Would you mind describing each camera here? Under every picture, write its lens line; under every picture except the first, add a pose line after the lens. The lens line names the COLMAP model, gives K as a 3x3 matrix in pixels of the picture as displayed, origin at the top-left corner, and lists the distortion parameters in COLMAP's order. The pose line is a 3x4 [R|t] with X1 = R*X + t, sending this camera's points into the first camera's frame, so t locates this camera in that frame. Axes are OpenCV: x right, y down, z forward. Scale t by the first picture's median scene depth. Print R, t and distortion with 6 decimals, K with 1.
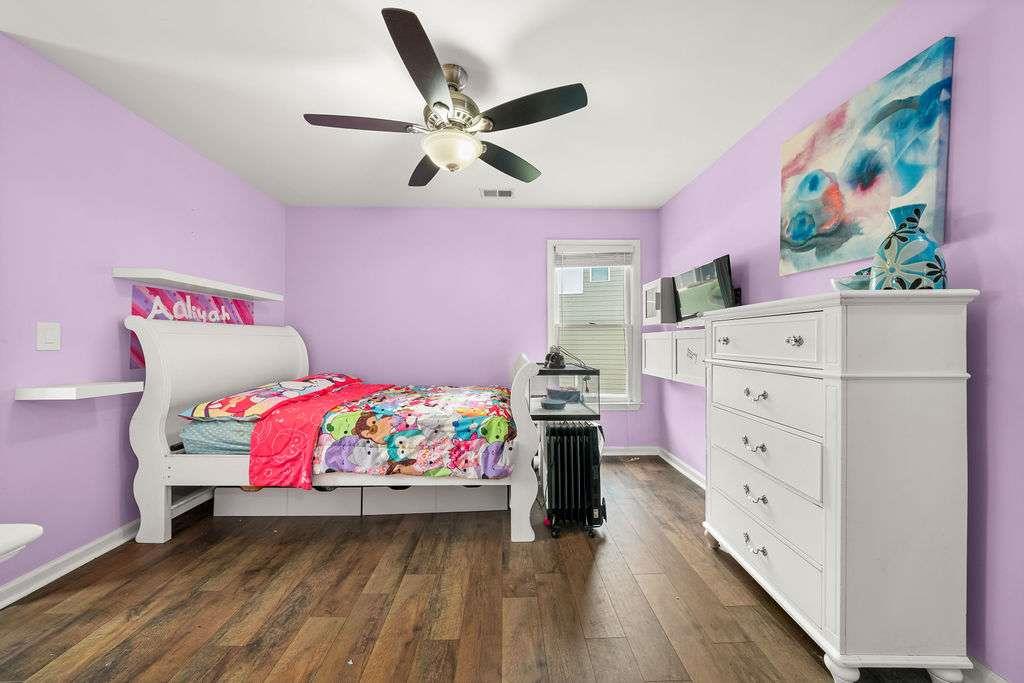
lens RADIAL K [[353.9, 0, 513.7], [0, 353.9, 340.9], [0, 0, 1]] dist [-0.007711, -0.000135]
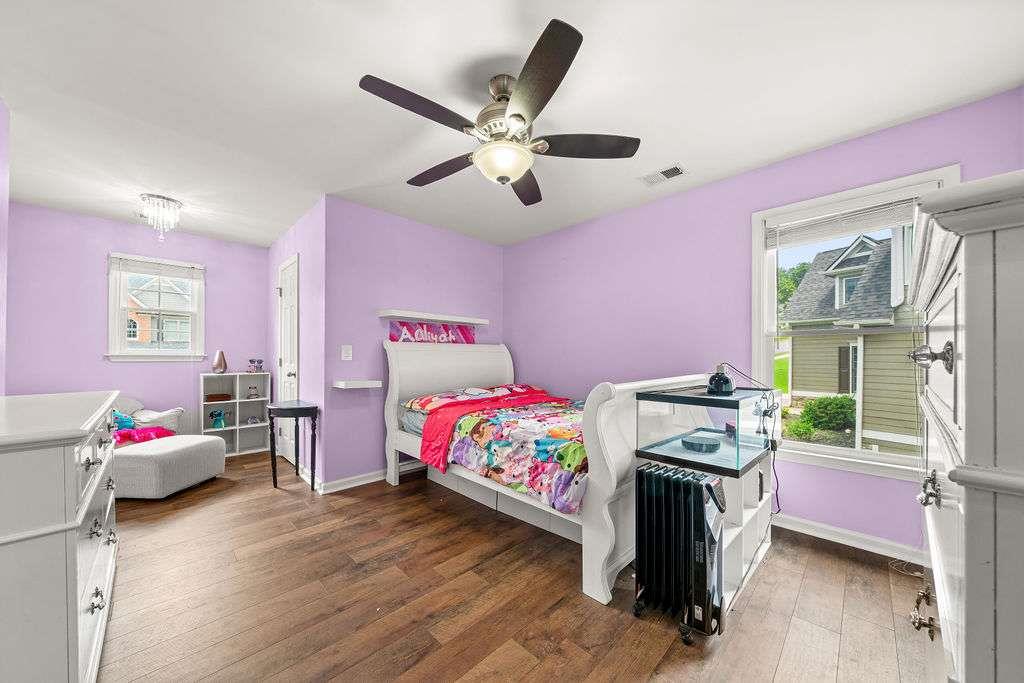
lens RADIAL K [[353.9, 0, 507.4], [0, 353.9, 357.0], [0, 0, 1]] dist [-0.007711, -0.000135]
pose [[0.691012, 0.003525, -0.722835, 0.477373], [-0.002465, 0.999994, 0.002520, 0.001056], [0.722839, 0.000041, 0.691016, 0.282918]]
